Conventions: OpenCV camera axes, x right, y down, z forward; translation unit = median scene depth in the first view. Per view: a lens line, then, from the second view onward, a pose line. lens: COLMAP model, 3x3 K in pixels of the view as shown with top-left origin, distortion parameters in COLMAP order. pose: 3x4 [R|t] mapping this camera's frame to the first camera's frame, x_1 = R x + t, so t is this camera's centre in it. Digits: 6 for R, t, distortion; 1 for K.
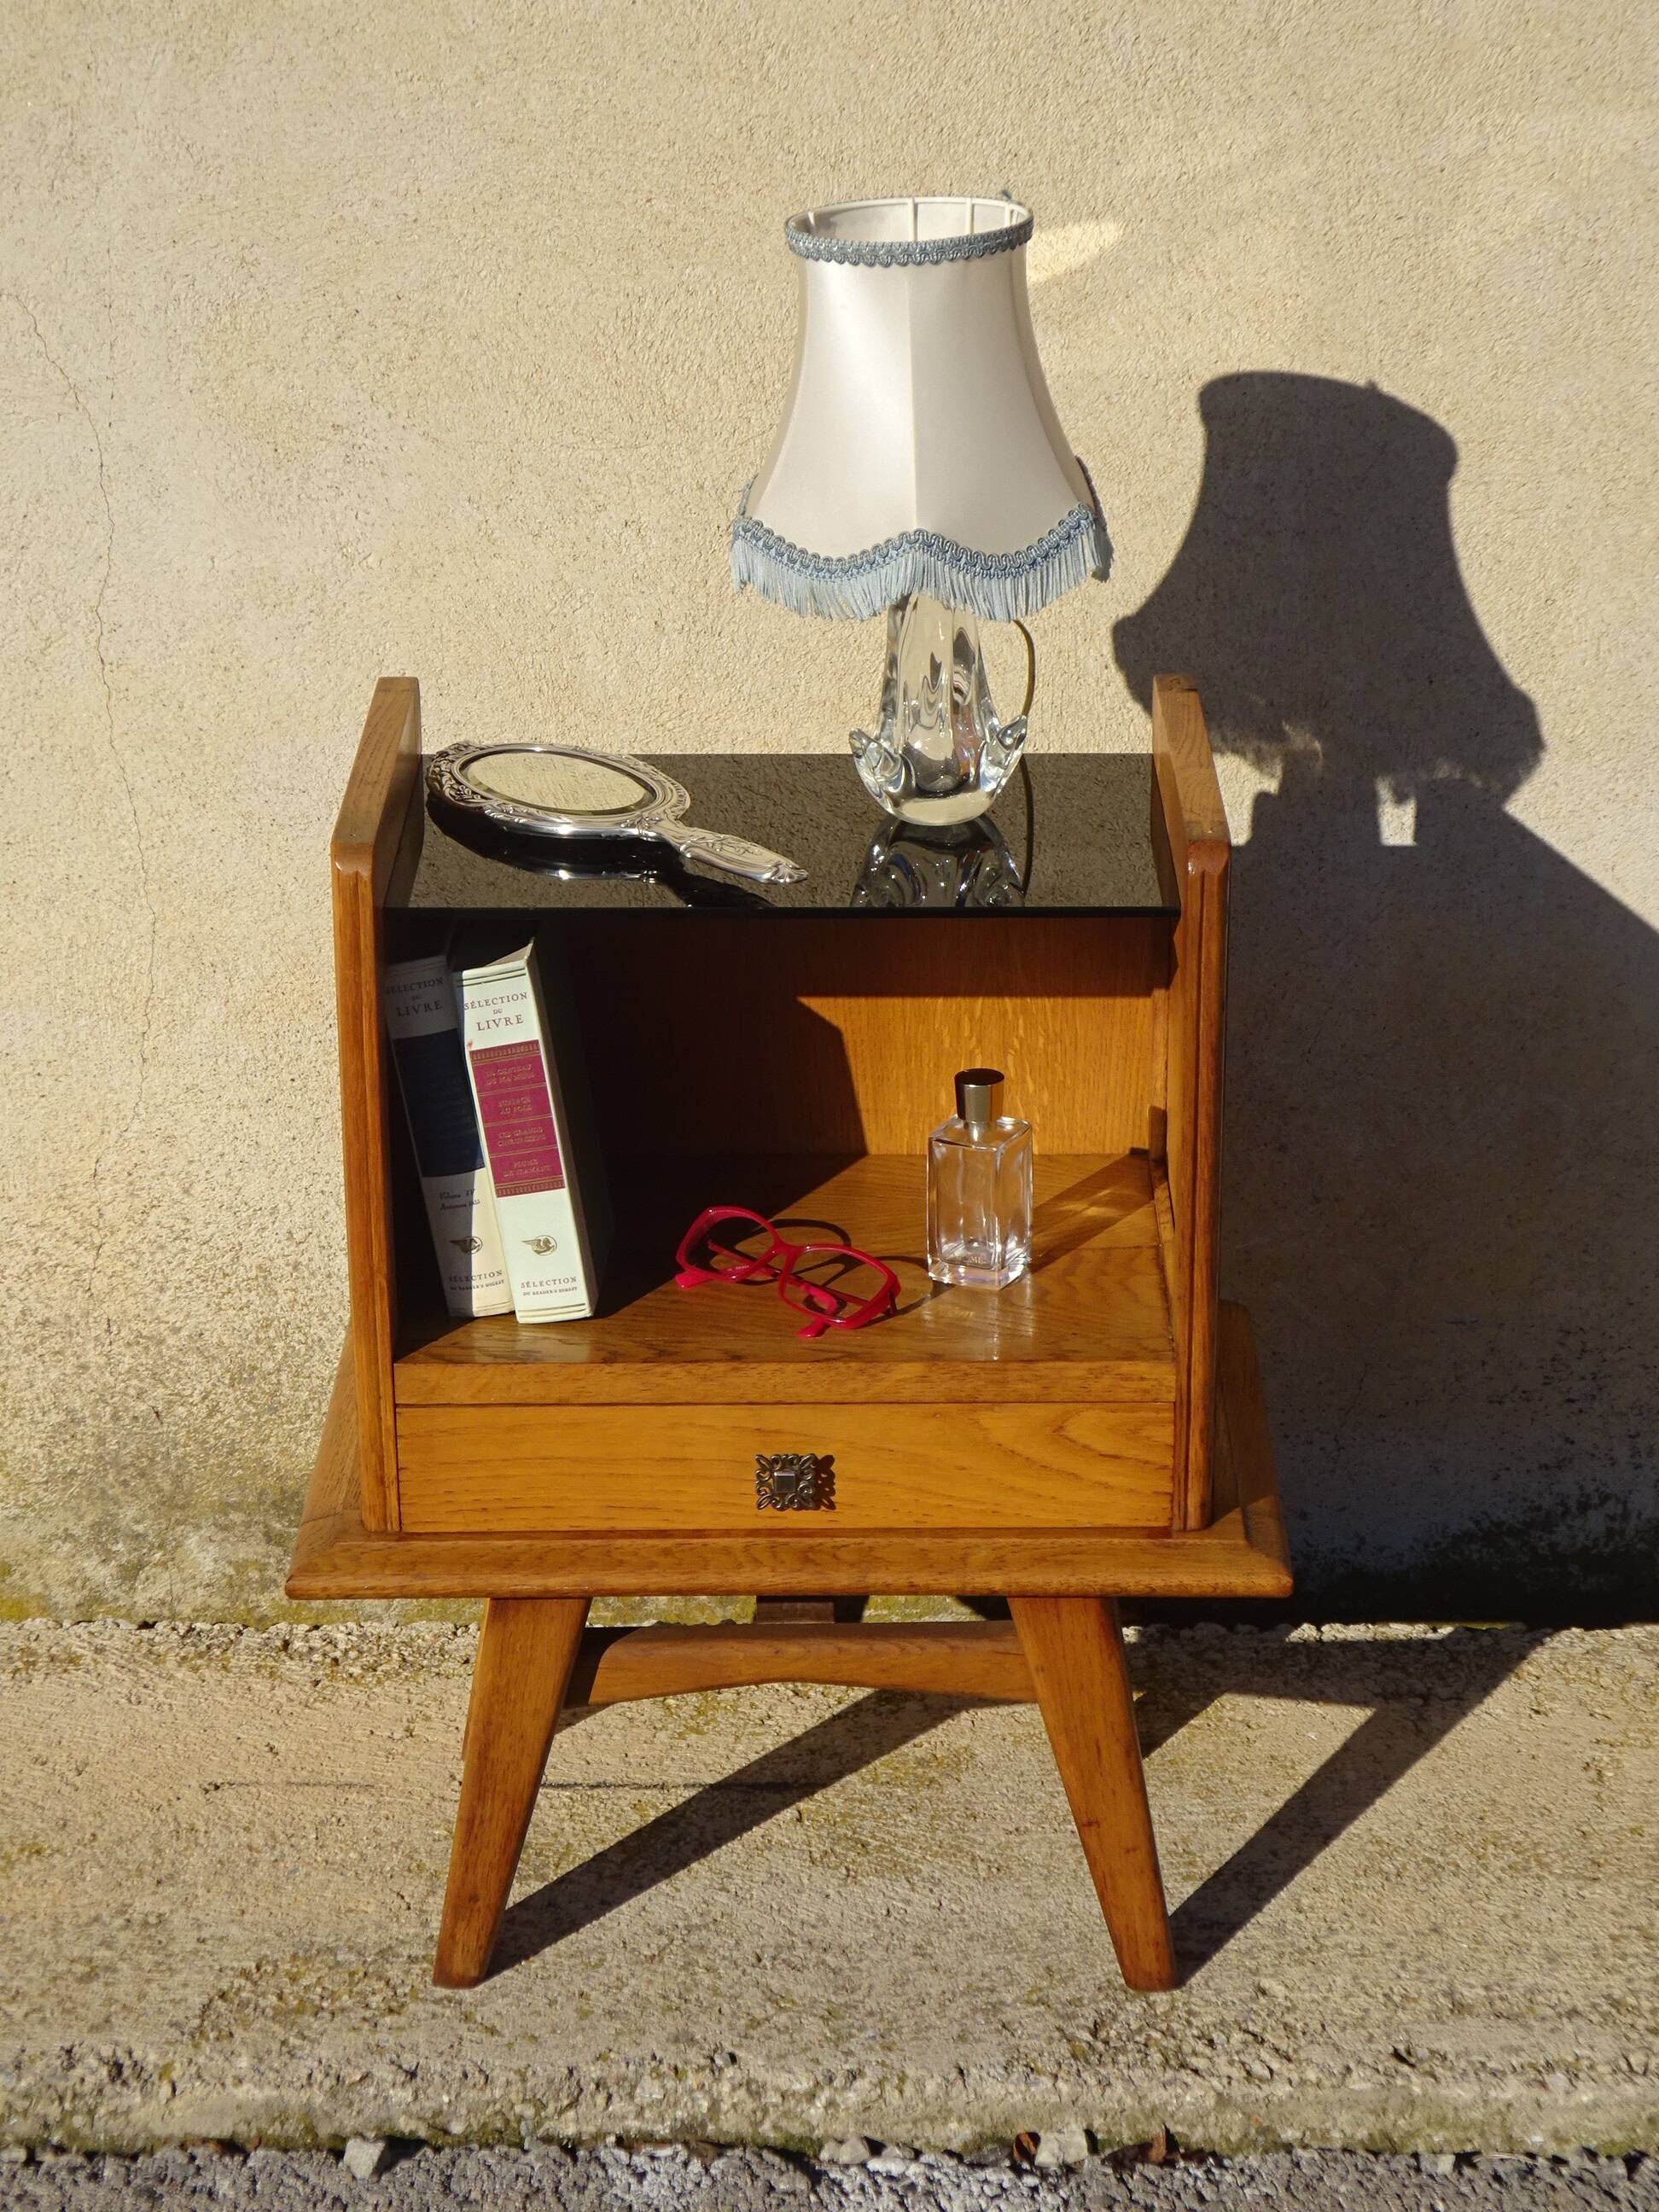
lens RADIAL K [[5066.4, 0, 829.5], [0, 5066.4, 1106.0], [0, 0, 1]] dist [0.099522, -1.002894]
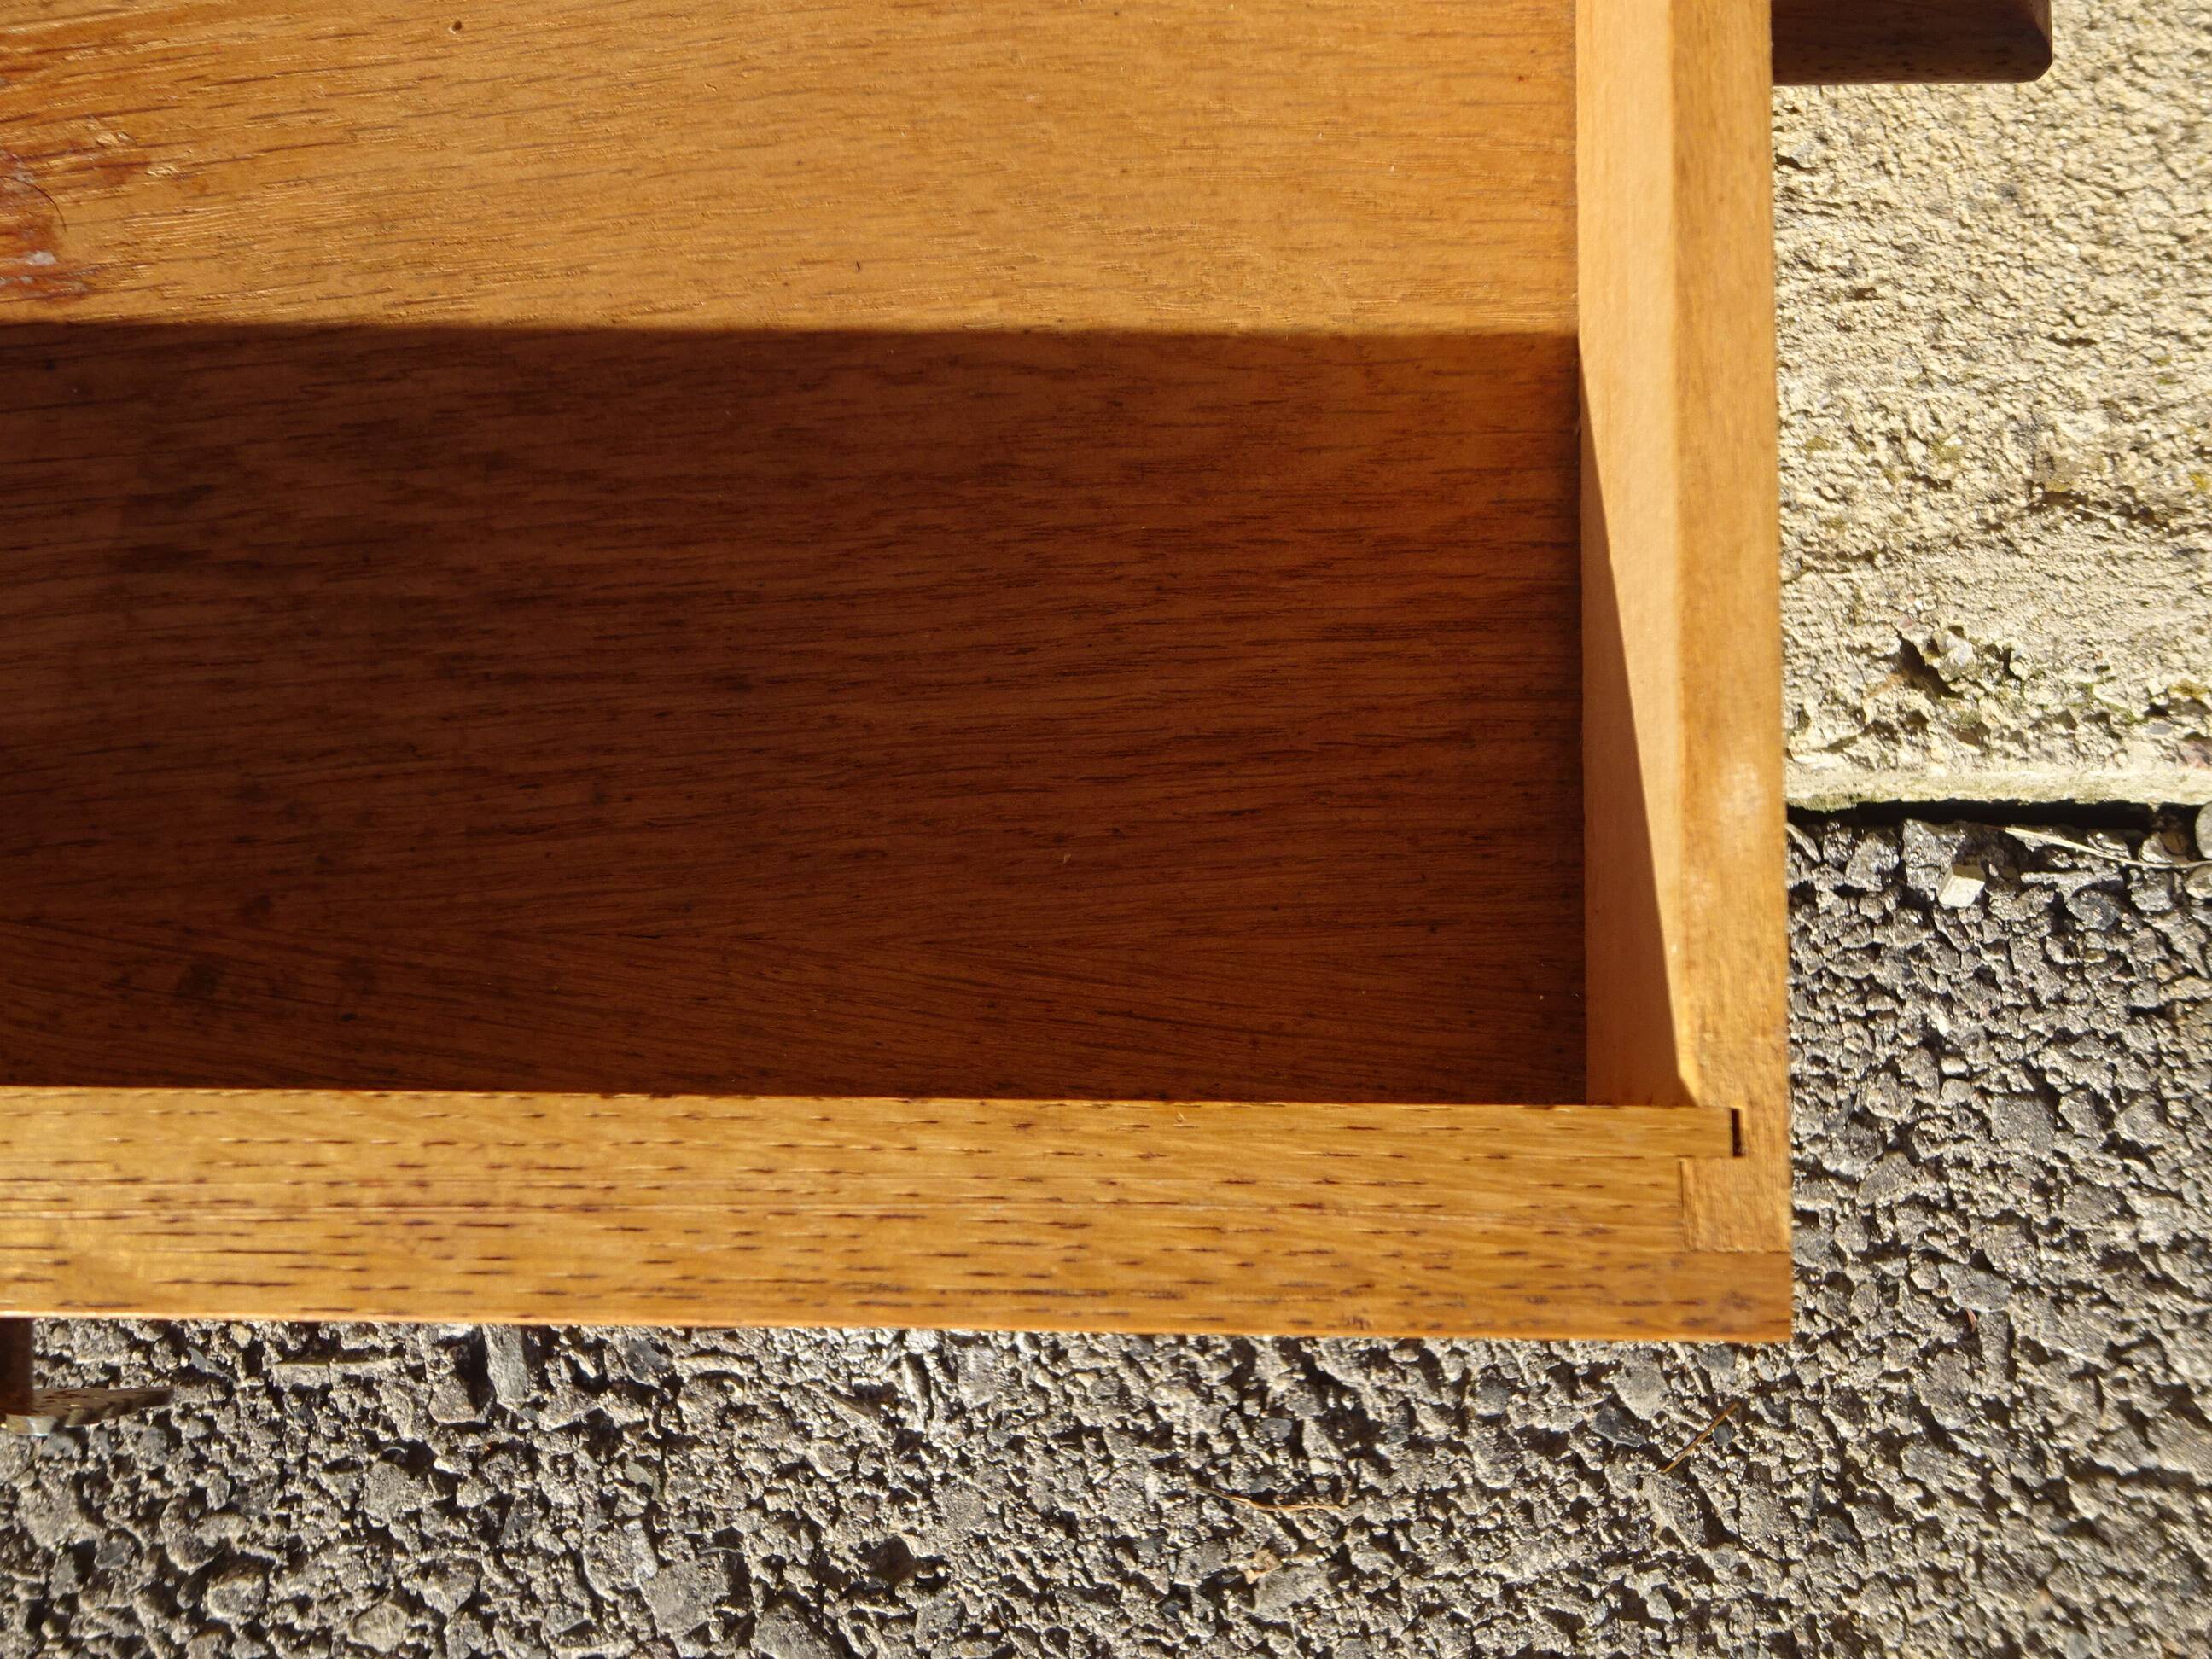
lens RADIAL K [[2356.3, 0, 1111.0], [0, 2356.3, 825.5], [0, 0, 1]] dist [0.009775, 0.027552]
pose [[0.999811, -0.013838, -0.013676, 0.037314], [0.018791, 0.504711, 0.863084, 0.001600], [-0.005041, -0.863178, 0.504875, 0.820372]]
